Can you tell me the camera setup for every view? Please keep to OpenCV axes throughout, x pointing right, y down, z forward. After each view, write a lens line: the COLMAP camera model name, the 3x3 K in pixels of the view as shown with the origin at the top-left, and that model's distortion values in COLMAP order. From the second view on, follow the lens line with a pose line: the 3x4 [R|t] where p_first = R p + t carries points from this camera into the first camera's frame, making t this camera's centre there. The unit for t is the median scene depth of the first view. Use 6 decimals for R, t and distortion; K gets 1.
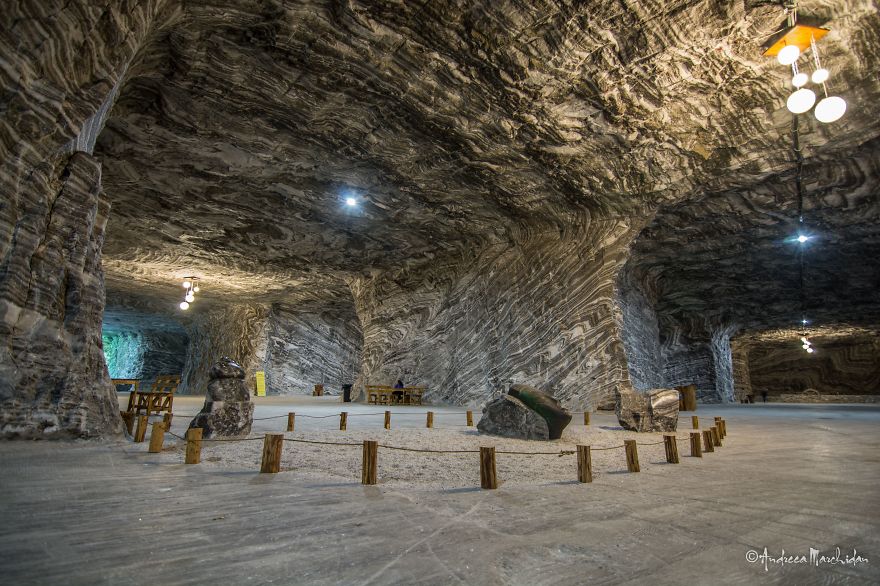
lens RADIAL K [[424.7, 0, 437.0], [0, 424.7, 294.4], [0, 0, 1]] dist [0.000069, -0.011927]
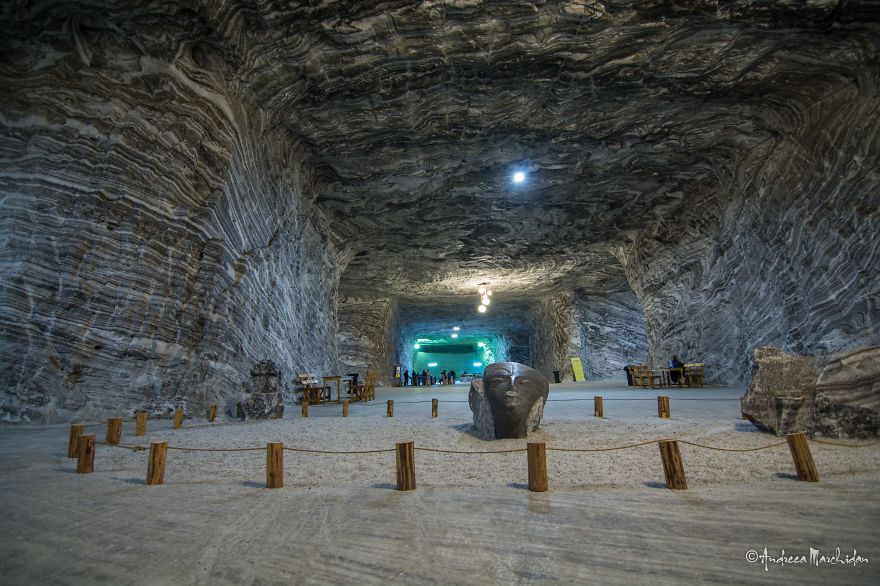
lens RADIAL K [[424.7, 0, 437.0], [0, 424.7, 294.4], [0, 0, 1]] dist [0.000069, -0.011927]
pose [[0.651225, -0.185640, -0.735829, 0.280877], [0.210850, 0.975703, -0.059550, 0.046295], [0.729005, -0.116369, 0.674544, 0.172984]]
